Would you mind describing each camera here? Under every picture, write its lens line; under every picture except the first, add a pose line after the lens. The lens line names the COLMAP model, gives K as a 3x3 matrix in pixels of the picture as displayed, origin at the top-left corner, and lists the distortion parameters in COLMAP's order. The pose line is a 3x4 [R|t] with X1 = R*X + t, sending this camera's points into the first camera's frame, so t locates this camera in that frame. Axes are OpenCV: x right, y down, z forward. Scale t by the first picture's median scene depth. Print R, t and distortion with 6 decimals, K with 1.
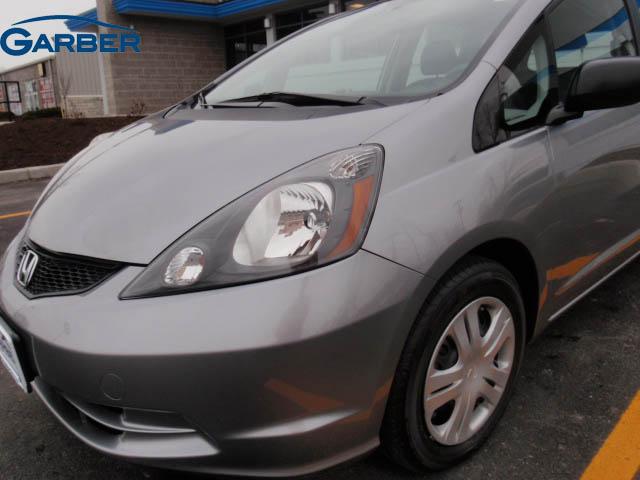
lens RADIAL K [[514.9, 0, 319.4], [0, 514.9, 203.8], [0, 0, 1]] dist [-0.070049, 0.051858]
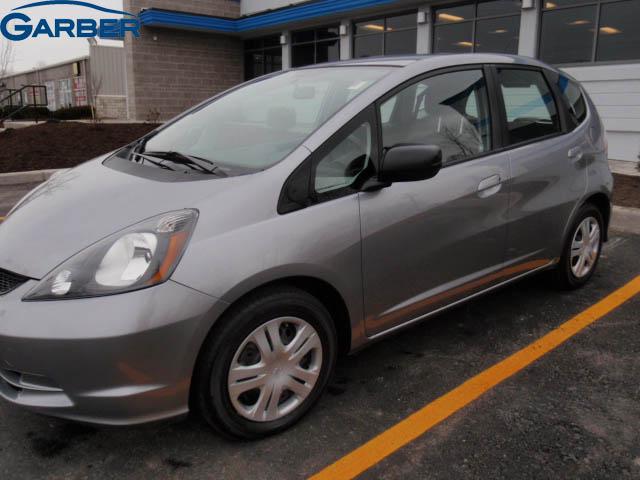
lens RADIAL K [[514.9, 0, 319.4], [0, 514.9, 203.8], [0, 0, 1]] dist [-0.070049, 0.051858]
pose [[0.997196, 0.056748, -0.048789, 0.436048], [-0.057406, 0.998276, -0.012199, -0.107359], [0.048012, 0.014966, 0.998735, -0.377707]]
